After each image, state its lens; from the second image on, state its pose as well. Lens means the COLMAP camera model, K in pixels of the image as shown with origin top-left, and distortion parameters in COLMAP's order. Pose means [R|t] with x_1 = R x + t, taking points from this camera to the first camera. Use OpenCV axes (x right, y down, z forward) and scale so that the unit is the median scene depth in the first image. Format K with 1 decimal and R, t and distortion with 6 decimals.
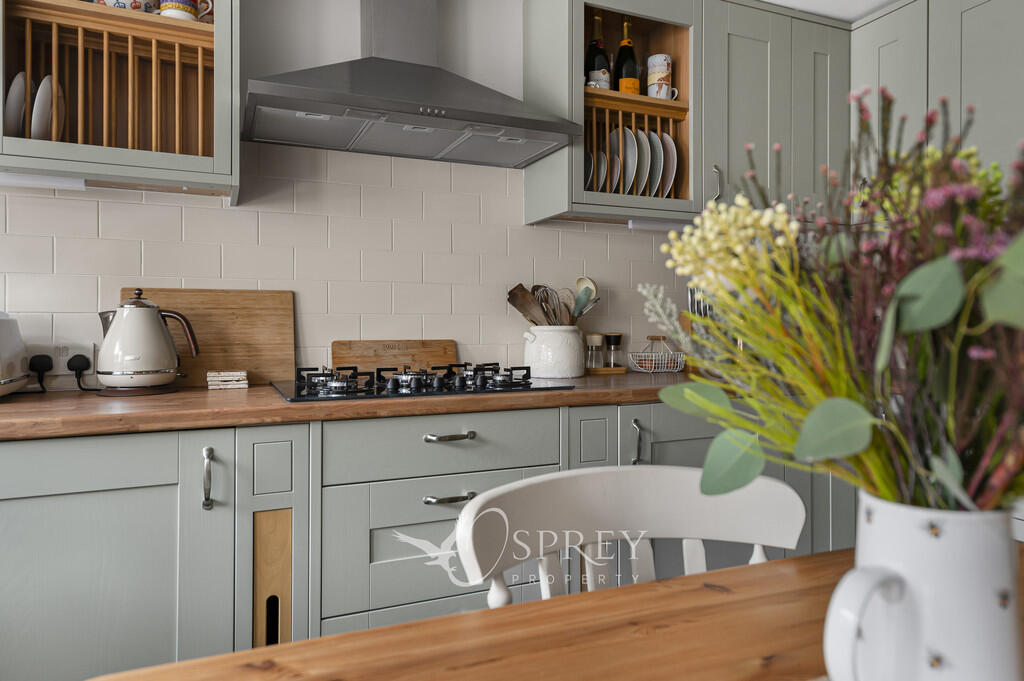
lens RADIAL K [[672.2, 0, 512.0], [0, 672.2, 340.5], [0, 0, 1]] dist [0.005359, 0.001327]
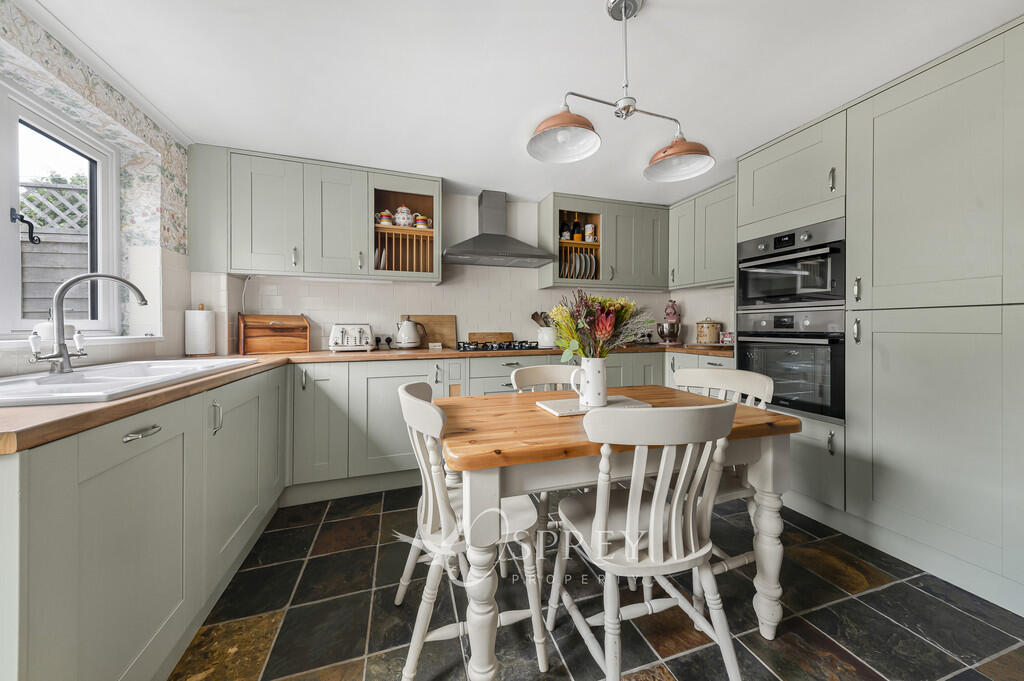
lens RADIAL K [[361.3, 0, 512.0], [0, 361.3, 340.5], [0, 0, 1]] dist [-0.000499, -0.000042]
pose [[0.996049, 0.002618, -0.088762, 0.049209], [-0.001347, 0.999896, 0.014381, 0.011277], [0.088791, -0.014205, 0.995949, -0.498258]]
